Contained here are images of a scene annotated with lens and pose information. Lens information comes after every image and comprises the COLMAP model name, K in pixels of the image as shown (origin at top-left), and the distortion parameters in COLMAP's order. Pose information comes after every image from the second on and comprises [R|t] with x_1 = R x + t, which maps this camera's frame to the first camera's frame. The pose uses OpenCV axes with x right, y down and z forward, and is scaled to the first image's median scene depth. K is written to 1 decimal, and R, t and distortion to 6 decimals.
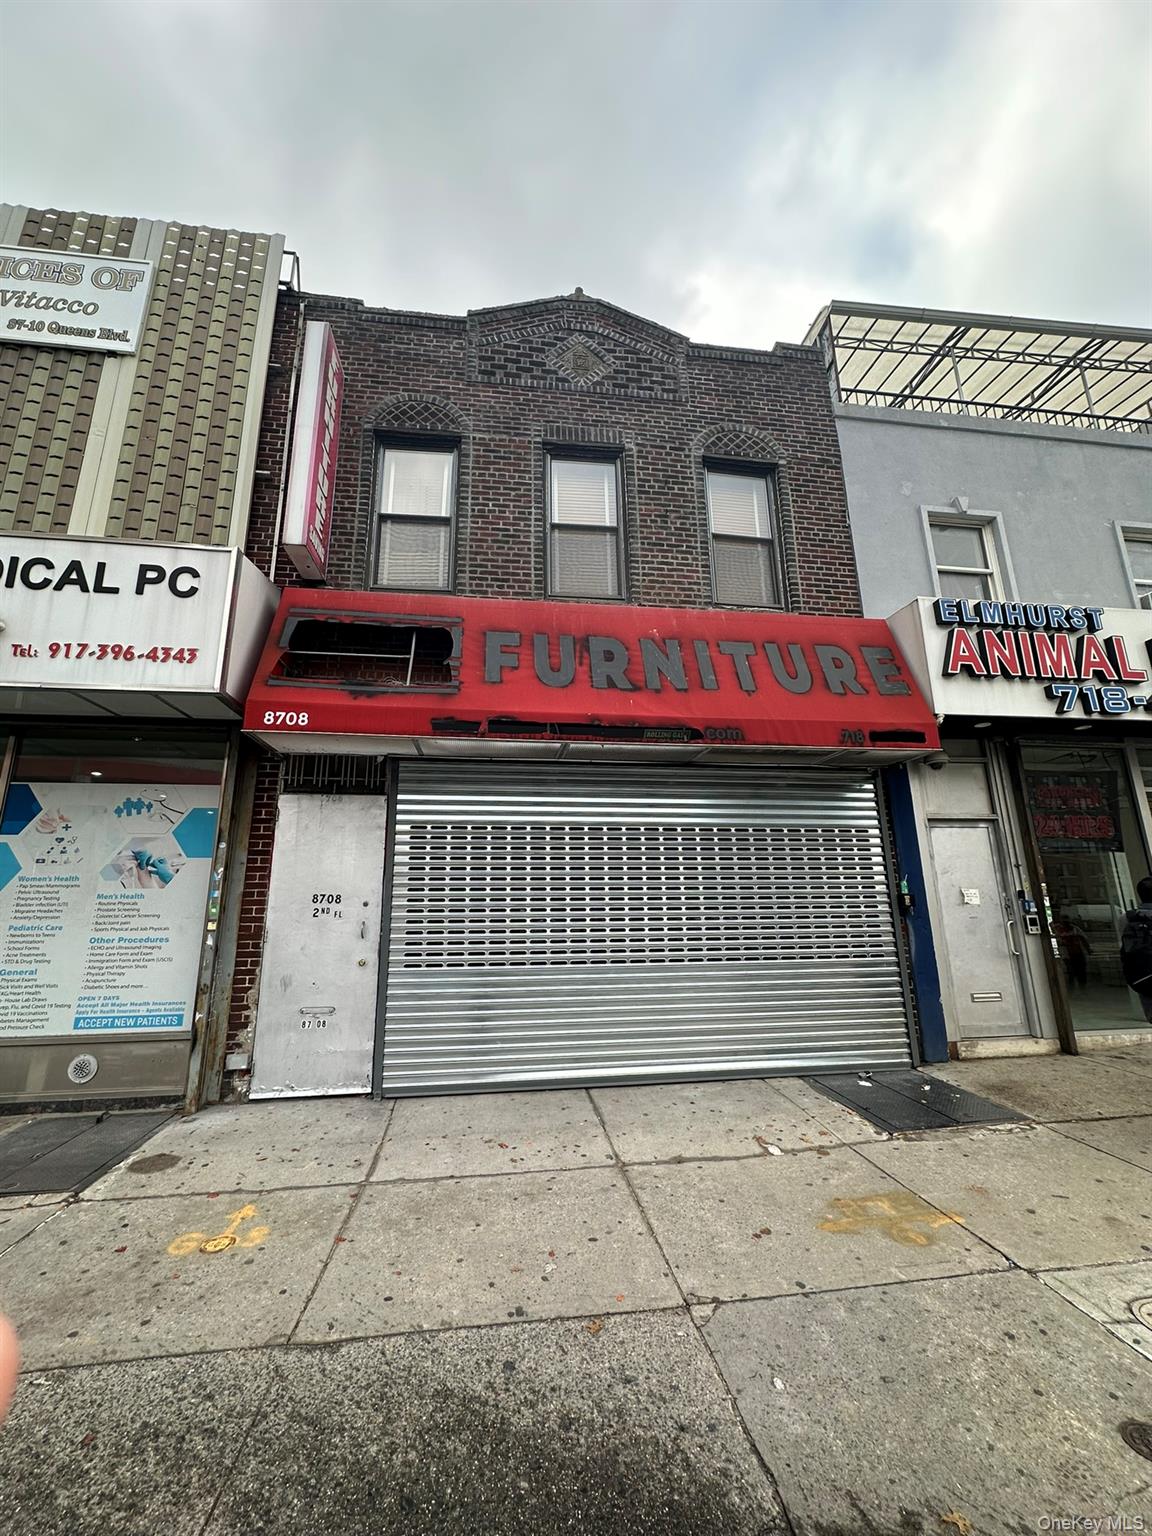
lens RADIAL K [[612.3, 0, 576.4], [0, 612.3, 781.3], [0, 0, 1]] dist [-0.000913, 0.000326]
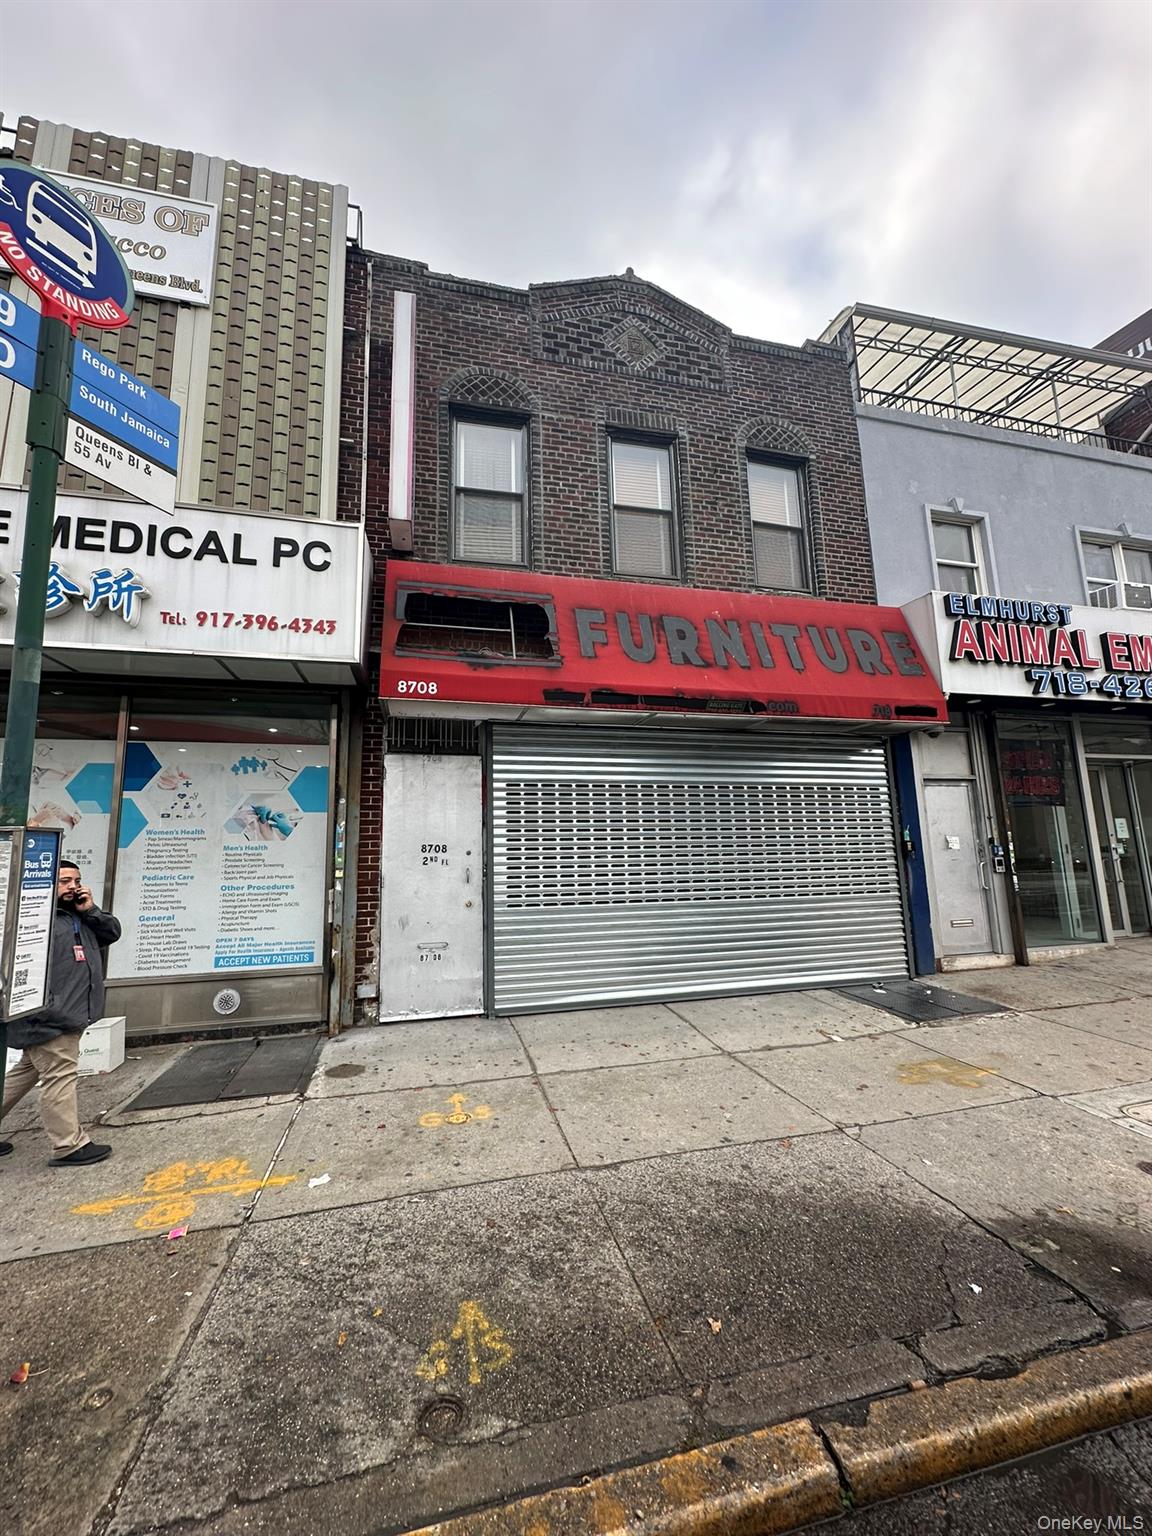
lens RADIAL K [[612.3, 0, 576.4], [0, 612.3, 781.3], [0, 0, 1]] dist [-0.000913, 0.000326]
pose [[0.993298, 0.004432, 0.115495, -0.258159], [-0.013585, 0.996815, 0.078582, -0.019969], [-0.114779, -0.079624, 0.990195, -0.115868]]
